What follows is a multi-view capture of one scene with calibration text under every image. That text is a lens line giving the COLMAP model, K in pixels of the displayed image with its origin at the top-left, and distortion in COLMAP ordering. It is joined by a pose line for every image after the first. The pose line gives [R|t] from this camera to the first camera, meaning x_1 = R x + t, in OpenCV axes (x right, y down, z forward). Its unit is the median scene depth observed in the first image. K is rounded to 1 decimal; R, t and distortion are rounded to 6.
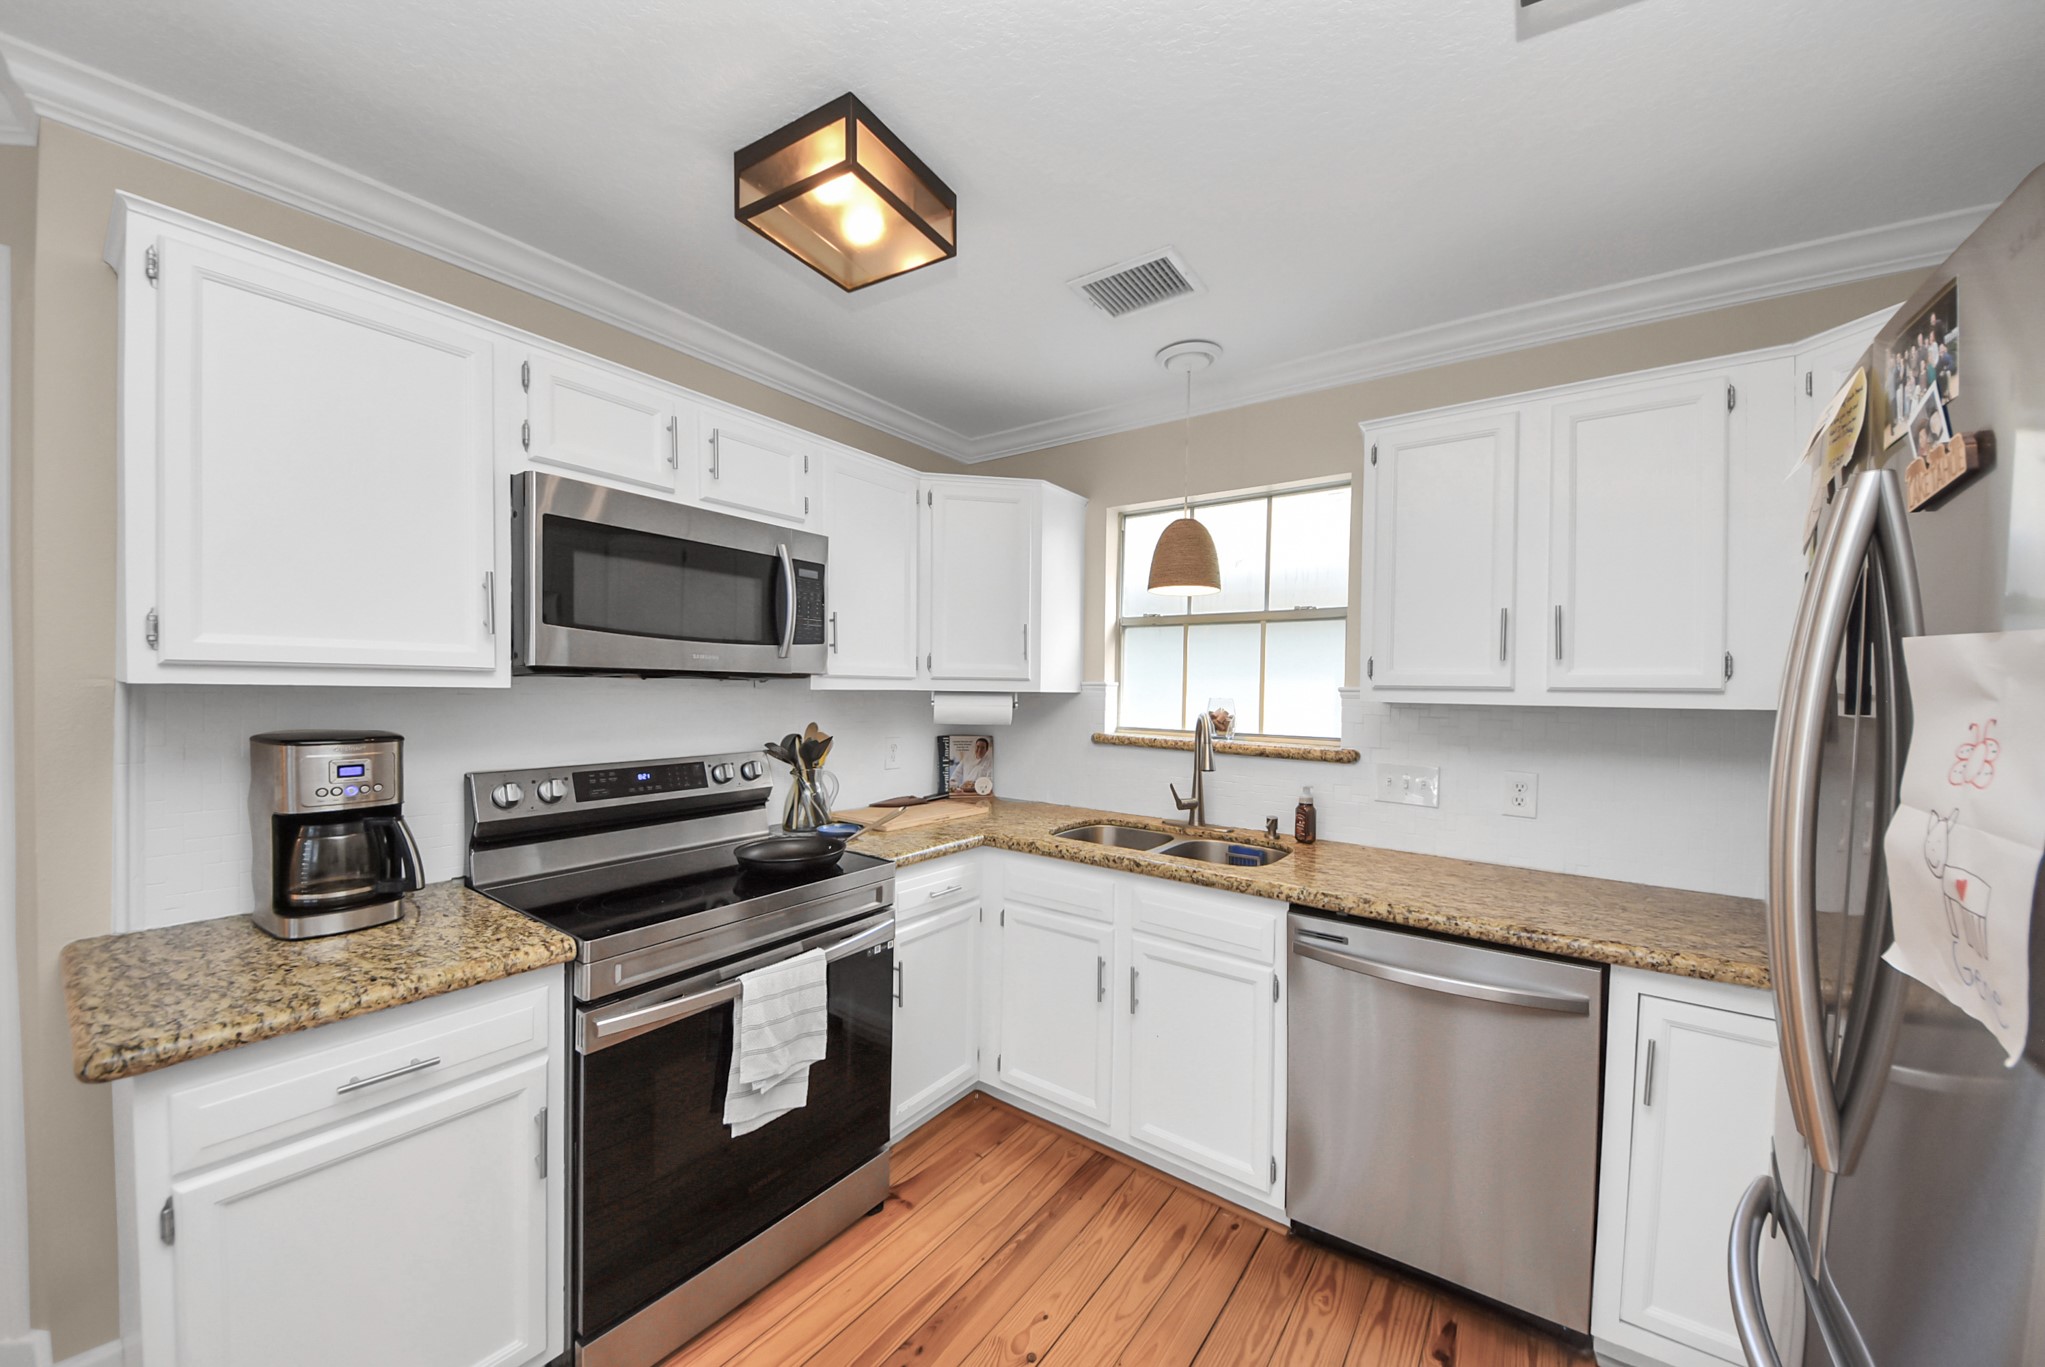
lens RADIAL K [[725.7, 0, 1027.5], [0, 725.7, 690.3], [0, 0, 1]] dist [0.028607, -0.019073]
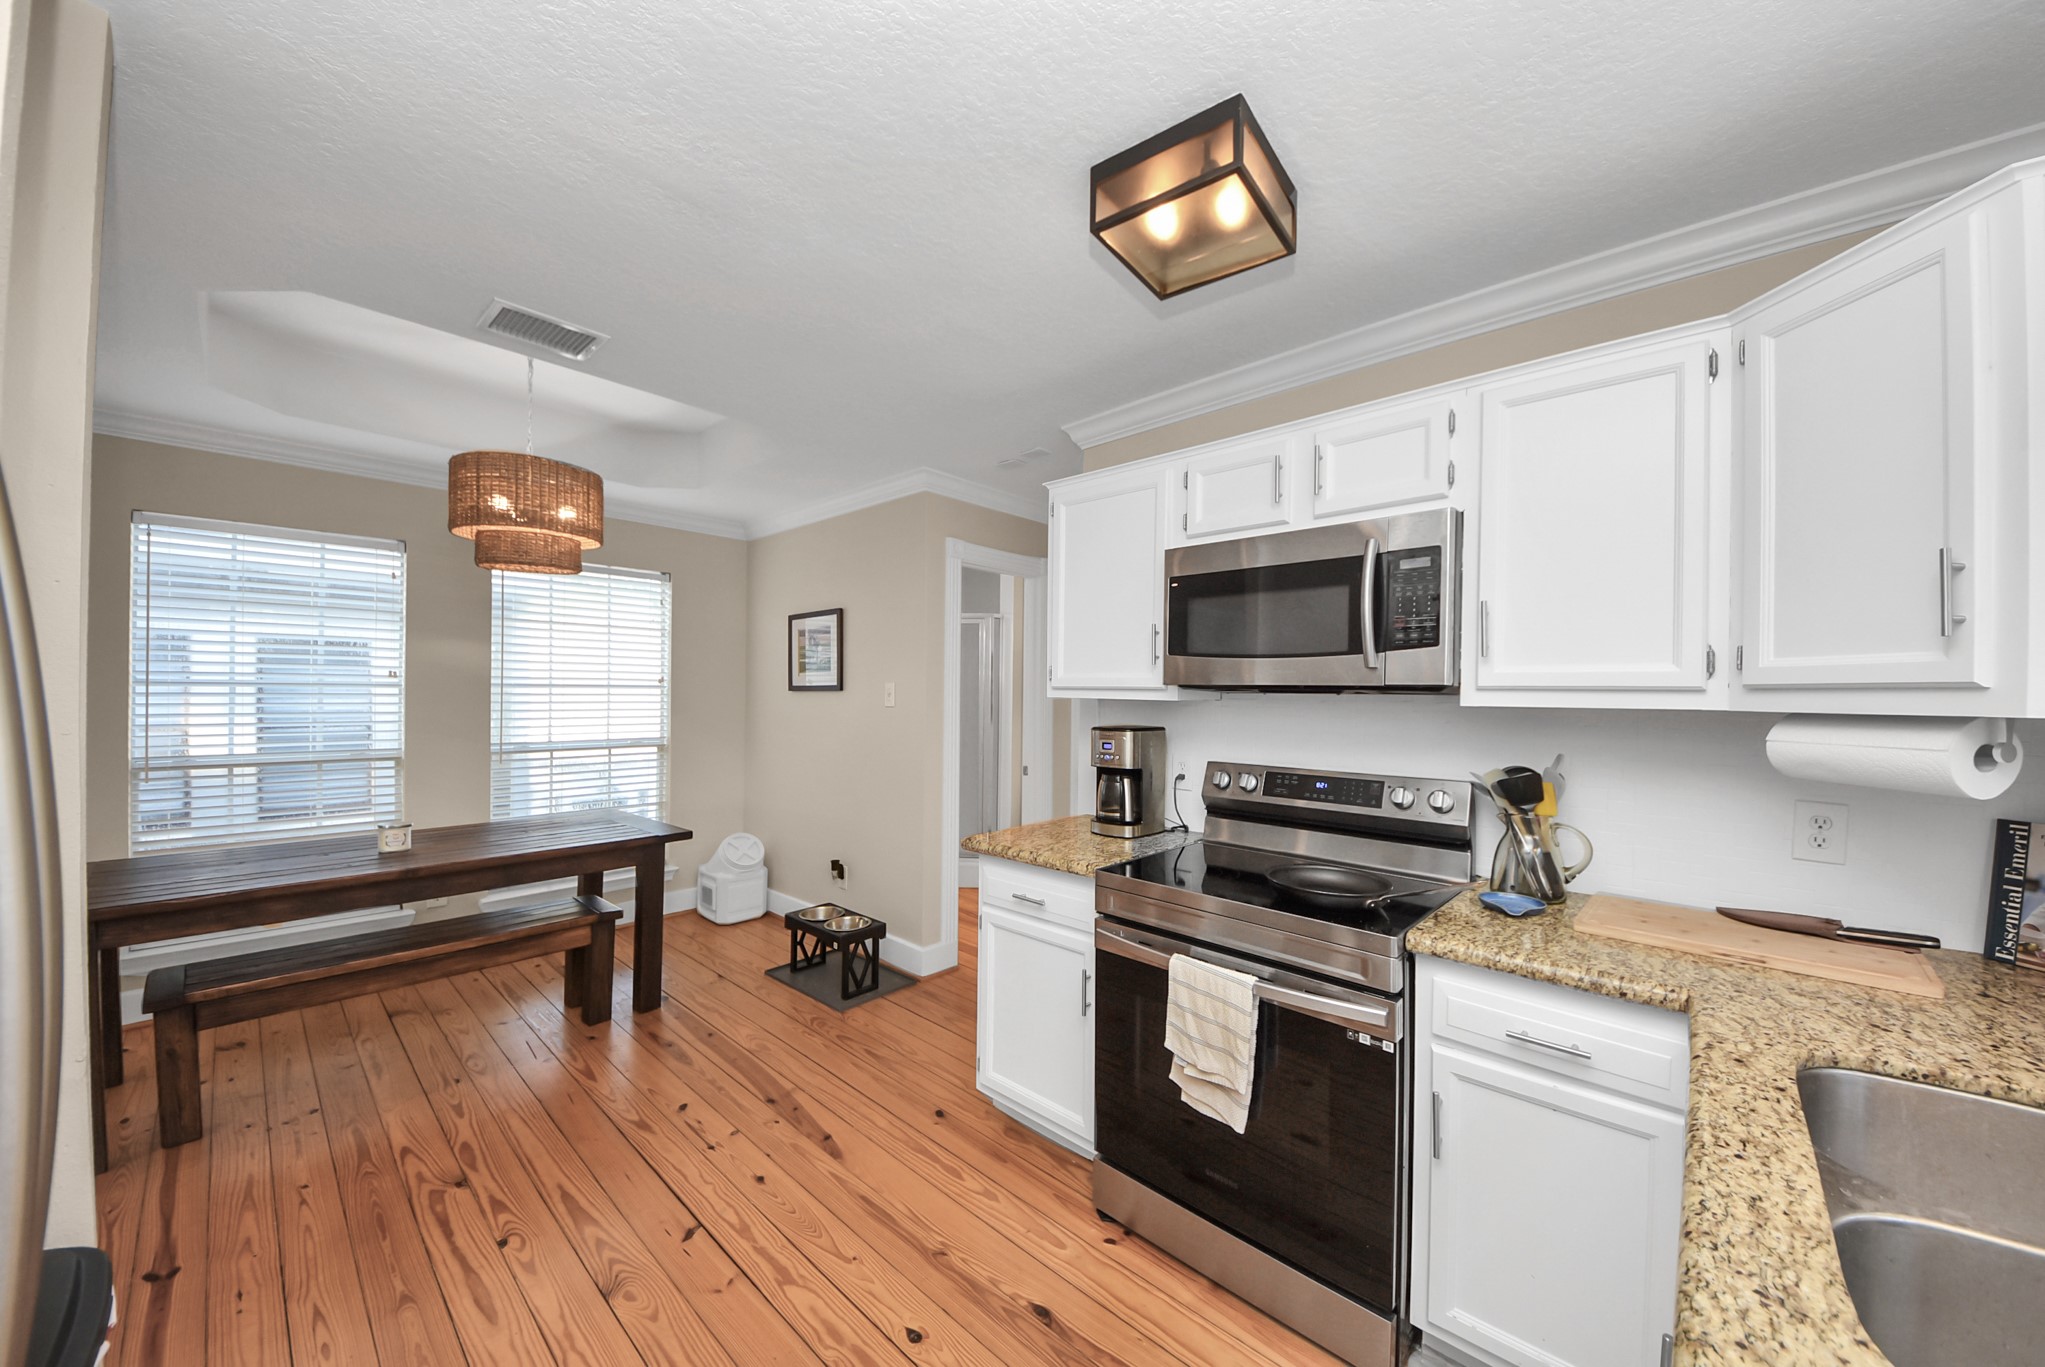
lens RADIAL K [[741.2, 0, 1036.8], [0, 741.2, 681.4], [0, 0, 1]] dist [0.022680, -0.010129]
pose [[-0.130344, -0.031766, -0.990960, 0.624652], [-0.021618, 0.999340, -0.029191, 0.006750], [0.991233, 0.017618, -0.130944, 0.737362]]
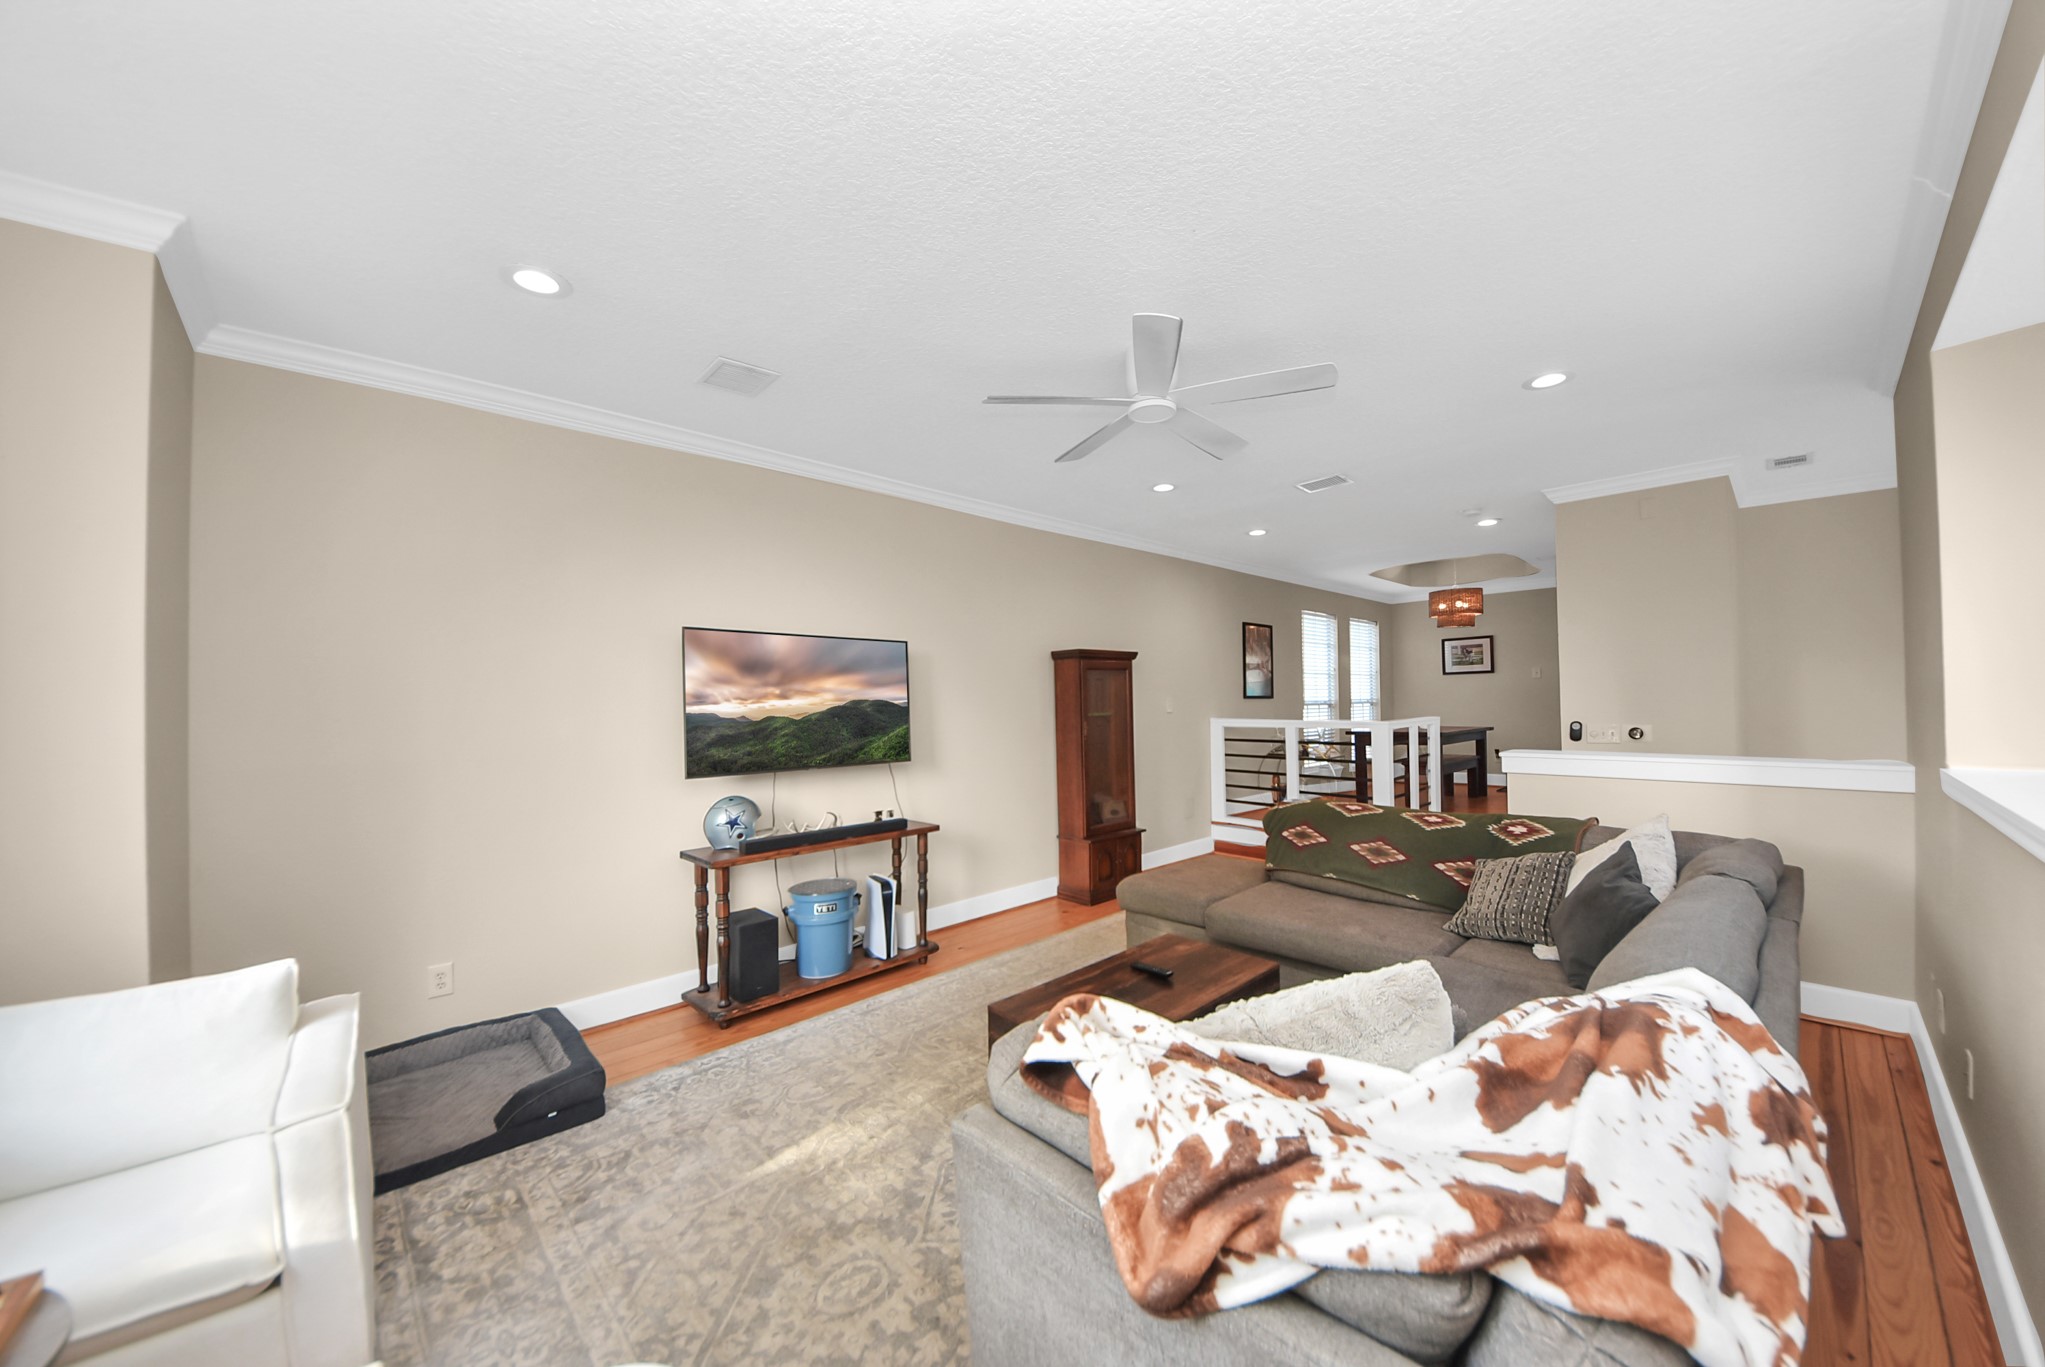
lens RADIAL K [[725.7, 0, 1027.5], [0, 725.7, 690.3], [0, 0, 1]] dist [0.028607, -0.019073]
pose [[-0.202909, -0.028641, -0.978779, 3.579104], [-0.000082, 0.999573, -0.029232, 0.221430], [0.979198, -0.005851, -0.202824, -1.938909]]
